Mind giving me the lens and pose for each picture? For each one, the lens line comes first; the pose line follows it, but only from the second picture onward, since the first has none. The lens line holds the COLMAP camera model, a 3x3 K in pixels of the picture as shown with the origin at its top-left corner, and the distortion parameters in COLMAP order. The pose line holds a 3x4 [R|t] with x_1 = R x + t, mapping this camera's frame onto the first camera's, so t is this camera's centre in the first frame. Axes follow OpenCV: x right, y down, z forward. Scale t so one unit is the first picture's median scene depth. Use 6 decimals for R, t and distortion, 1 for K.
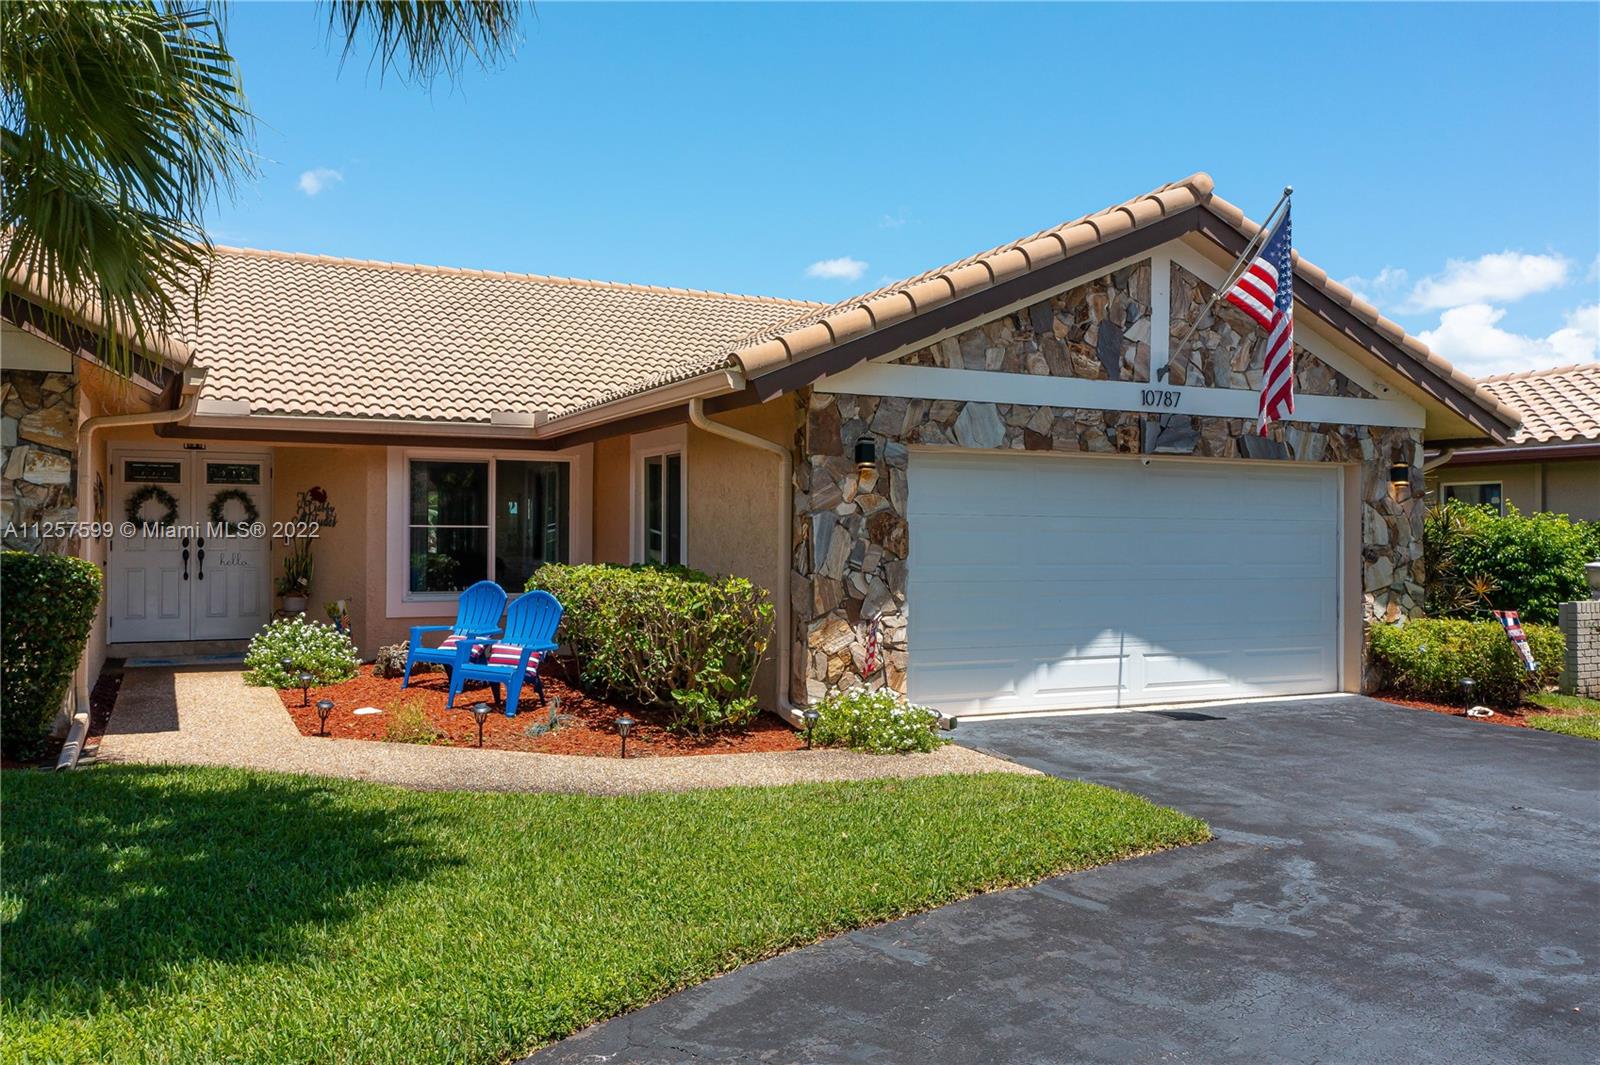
lens RADIAL K [[1271.4, 0, 791.4], [0, 1271.4, 535.8], [0, 0, 1]] dist [-0.003870, 0.005331]
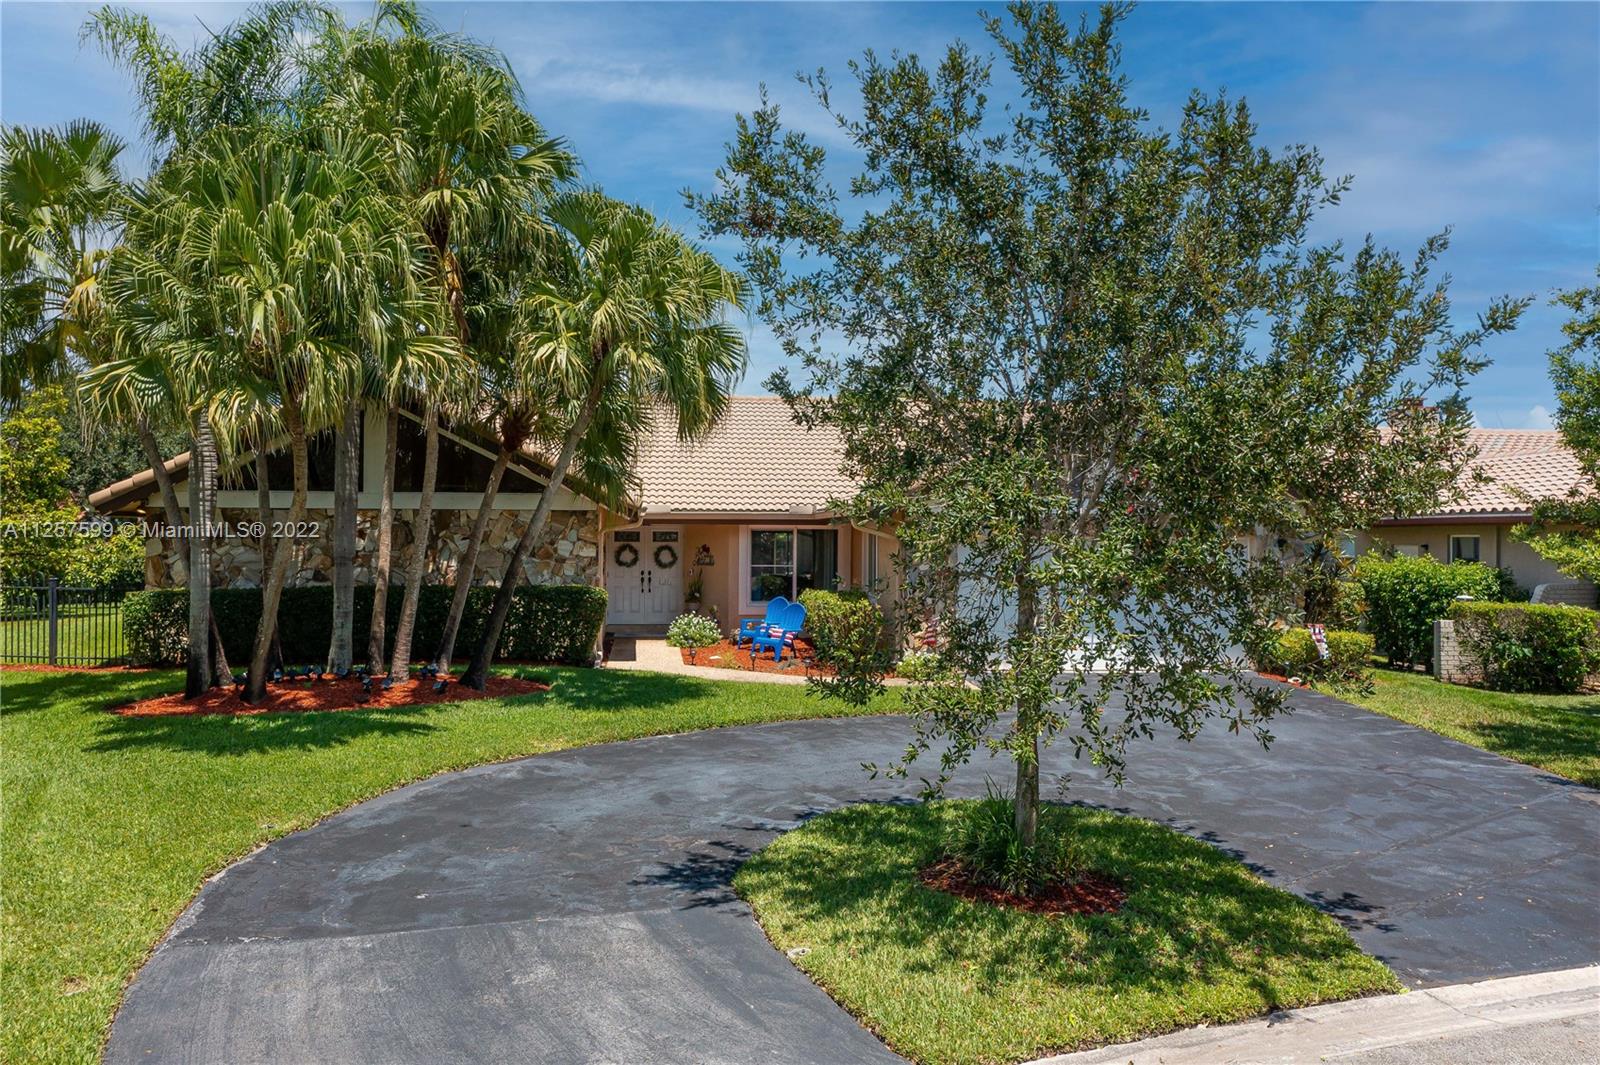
lens RADIAL K [[1271.4, 0, 799.2], [0, 1271.4, 537.1], [0, 0, 1]] dist [-0.003870, 0.005331]
pose [[0.945360, 0.001351, -0.326026, 0.535028], [-0.001223, 0.999999, 0.000595, -0.072741], [0.326026, -0.000164, 0.945361, -1.057928]]
